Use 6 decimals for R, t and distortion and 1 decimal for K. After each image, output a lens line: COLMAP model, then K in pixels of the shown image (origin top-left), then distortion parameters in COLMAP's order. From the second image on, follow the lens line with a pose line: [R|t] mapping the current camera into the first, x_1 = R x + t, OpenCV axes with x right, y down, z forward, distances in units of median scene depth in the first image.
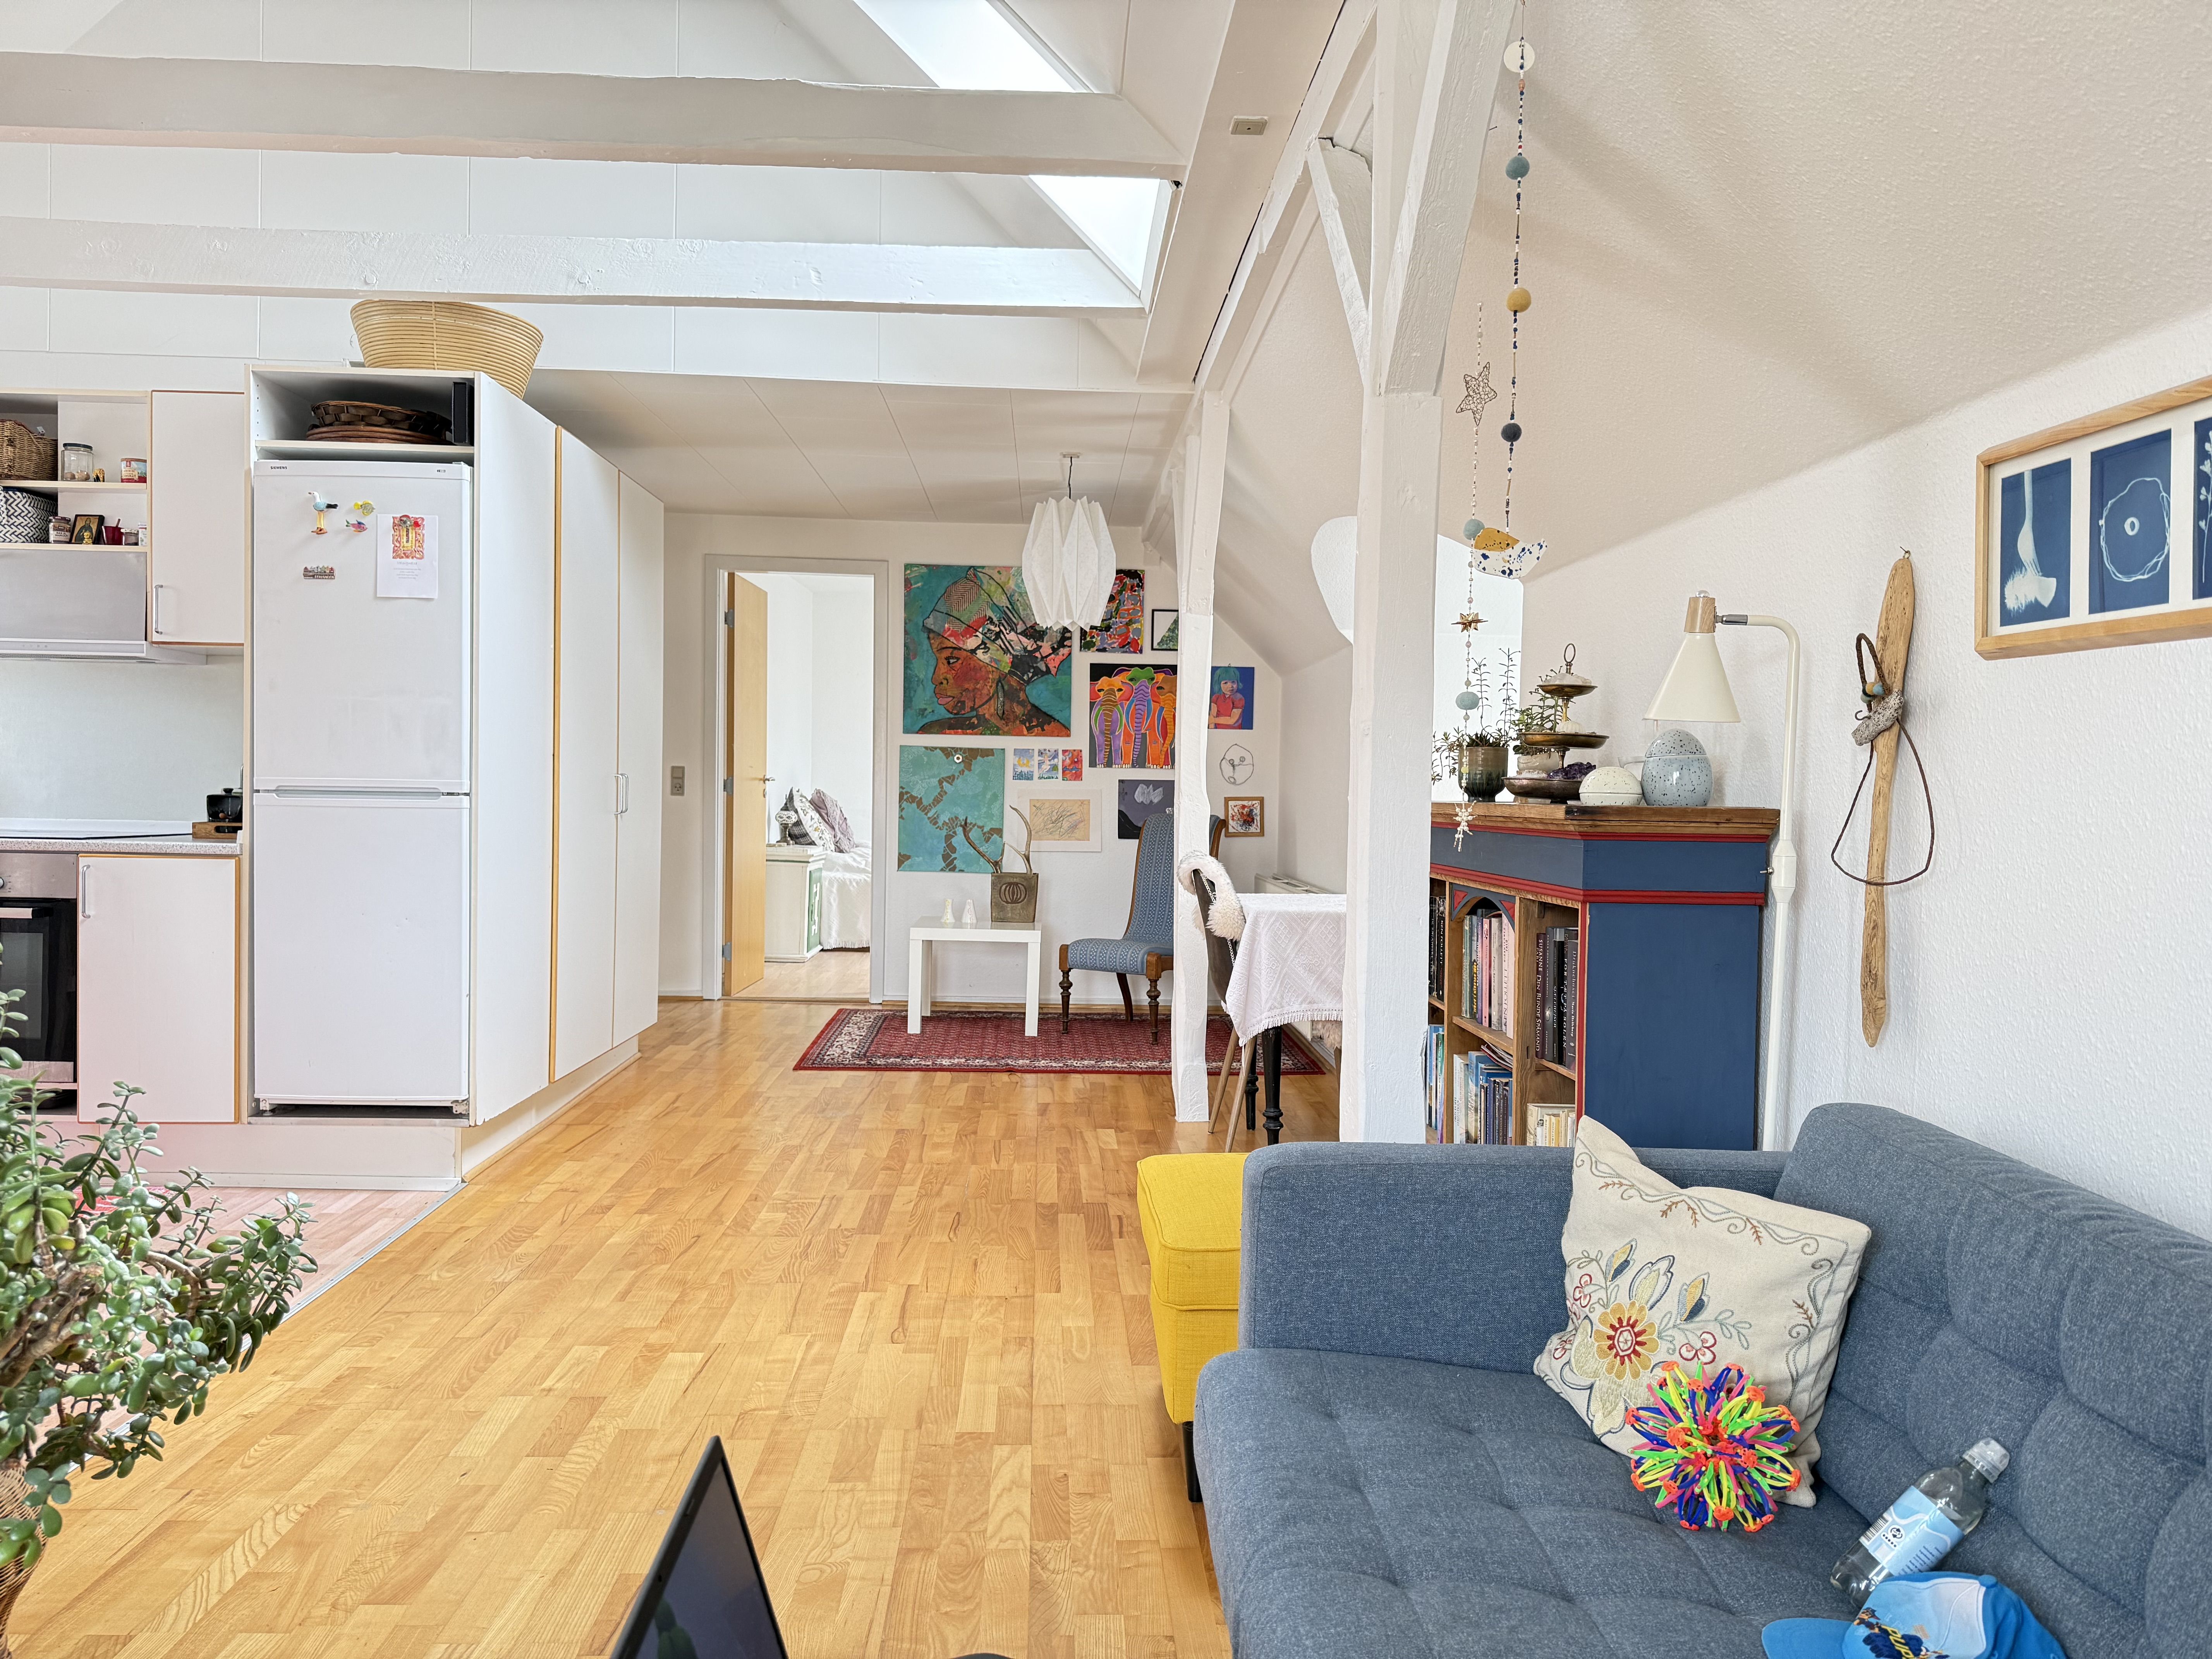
lens RADIAL K [[1540.2, 0, 1115.3], [0, 1540.2, 831.5], [0, 0, 1]] dist [0.153866, -0.239516]
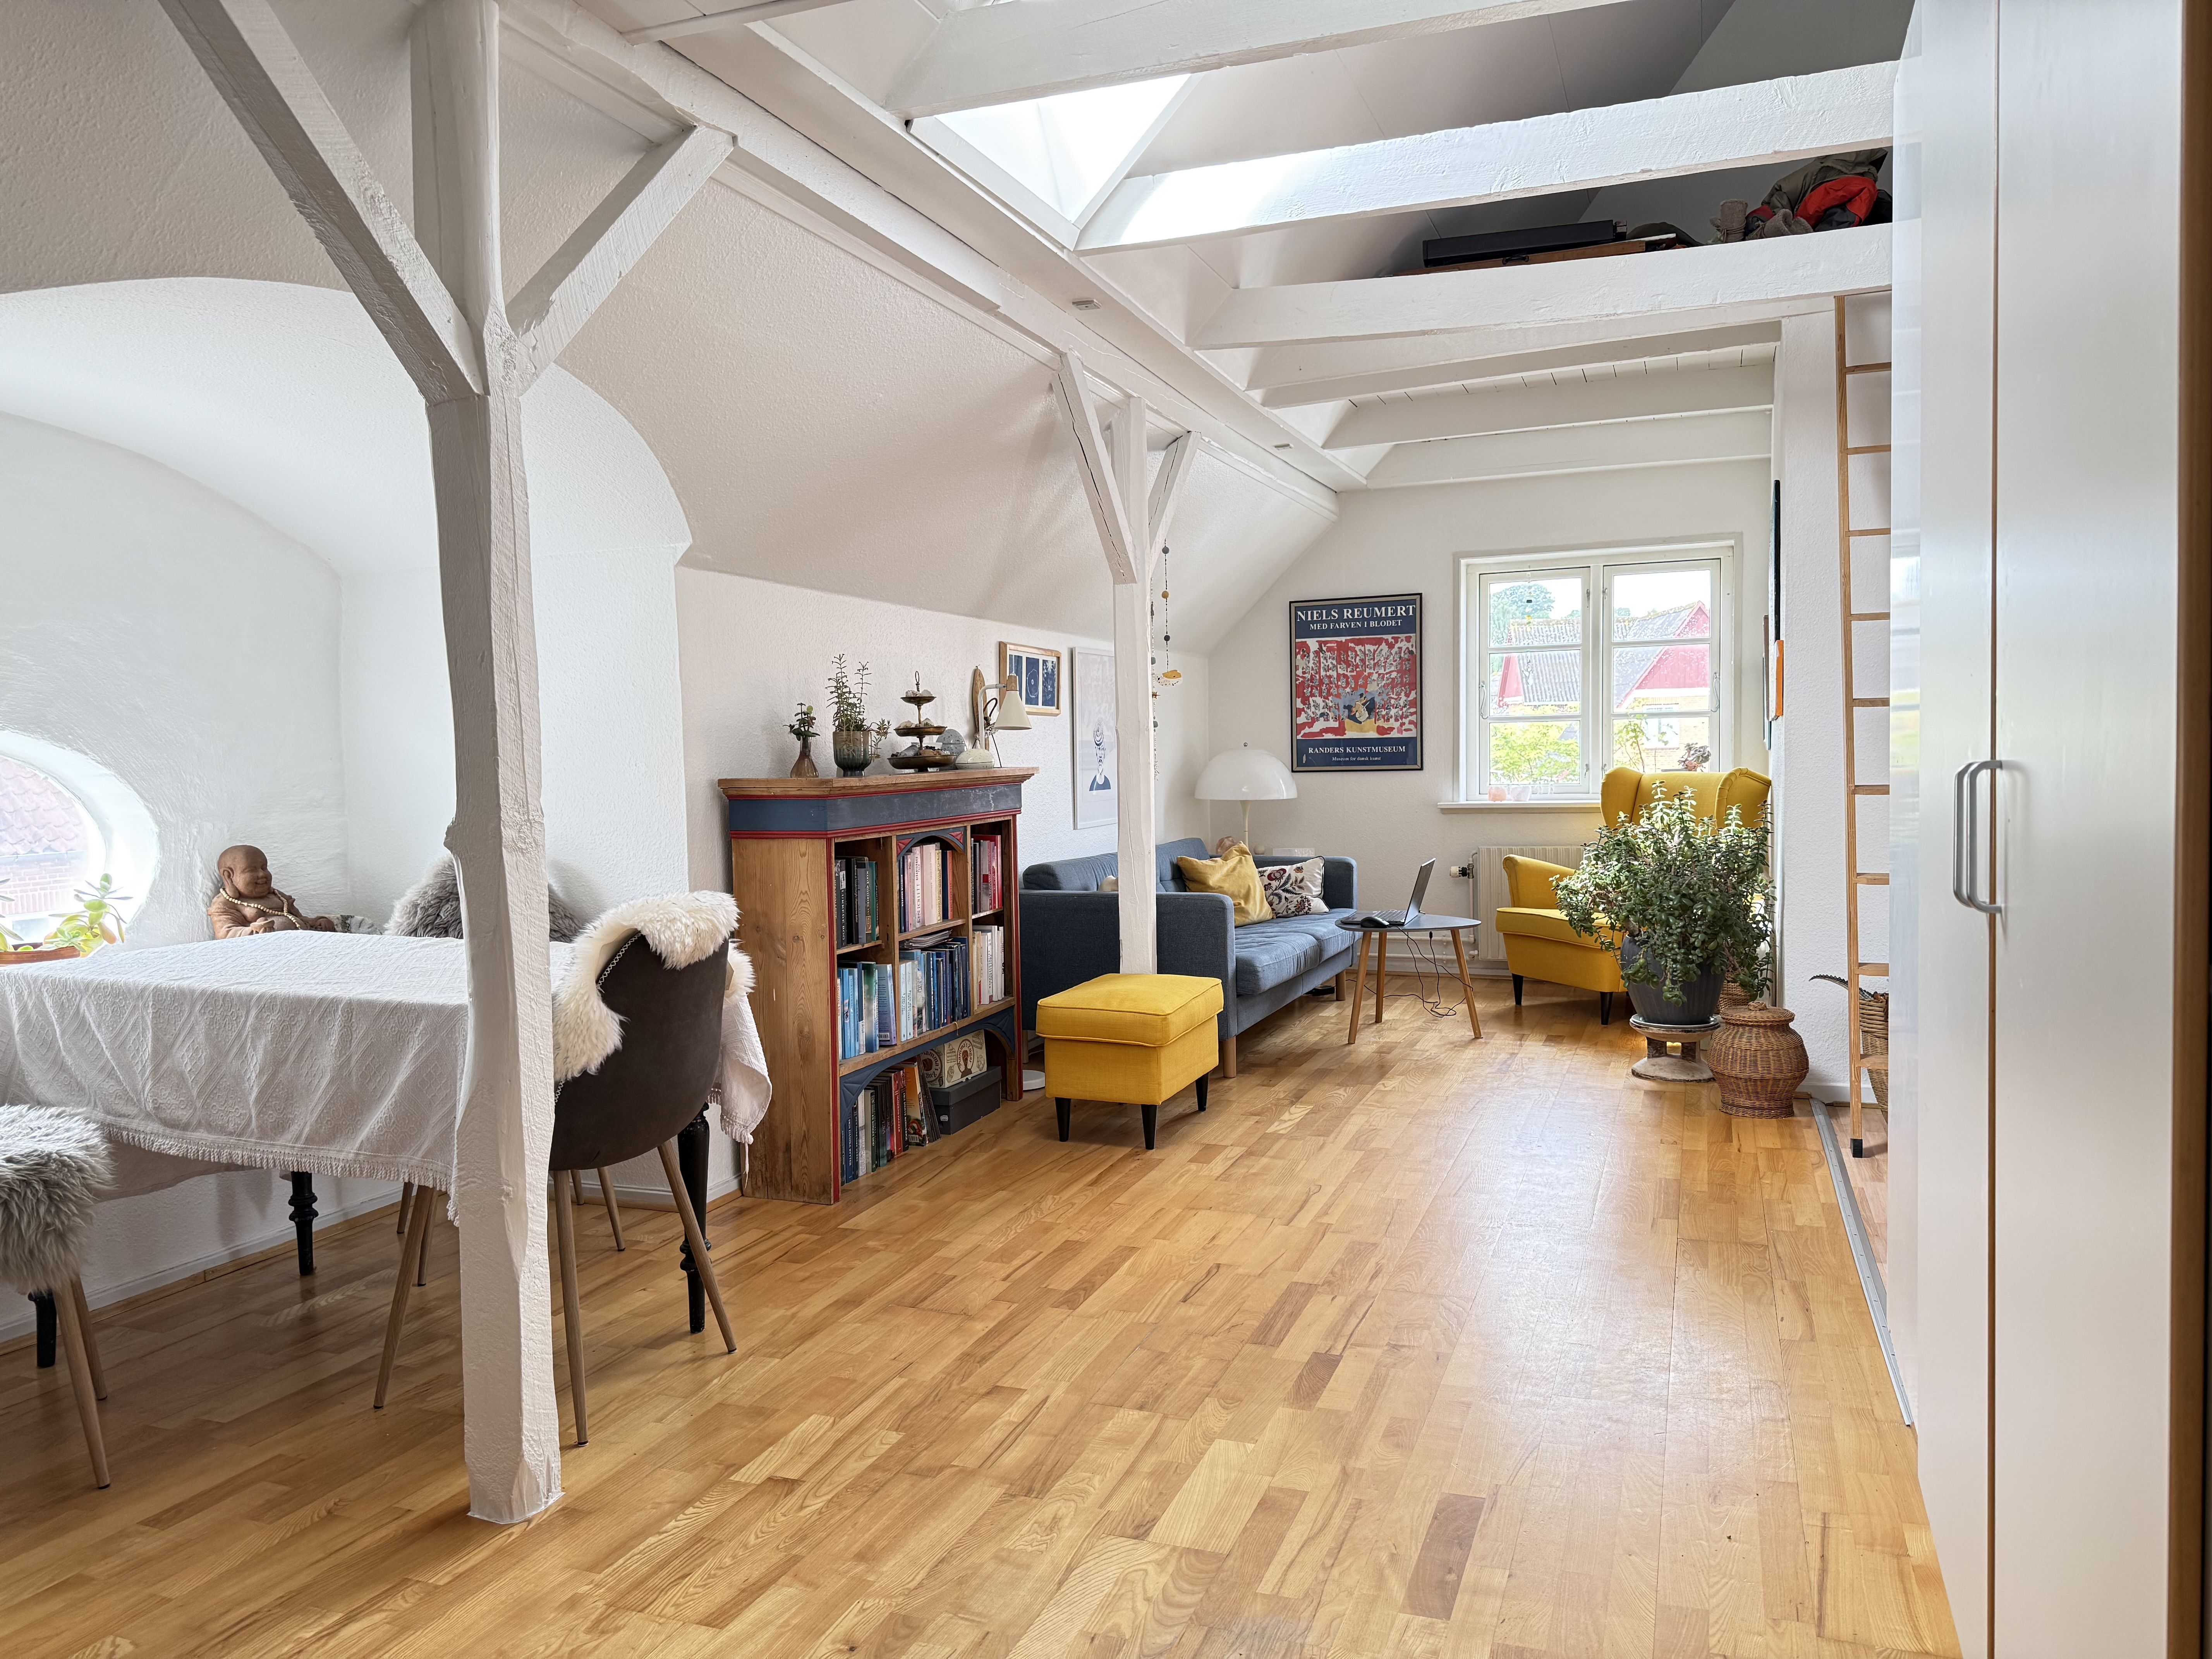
lens RADIAL K [[1540.2, 0, 1115.3], [0, 1540.2, 831.5], [0, 0, 1]] dist [0.153866, -0.239516]
pose [[-0.919605, -0.025746, 0.392001, -0.452751], [0.009948, 0.996004, 0.088752, -0.081409], [-0.392719, 0.085517, -0.915674, 2.076929]]
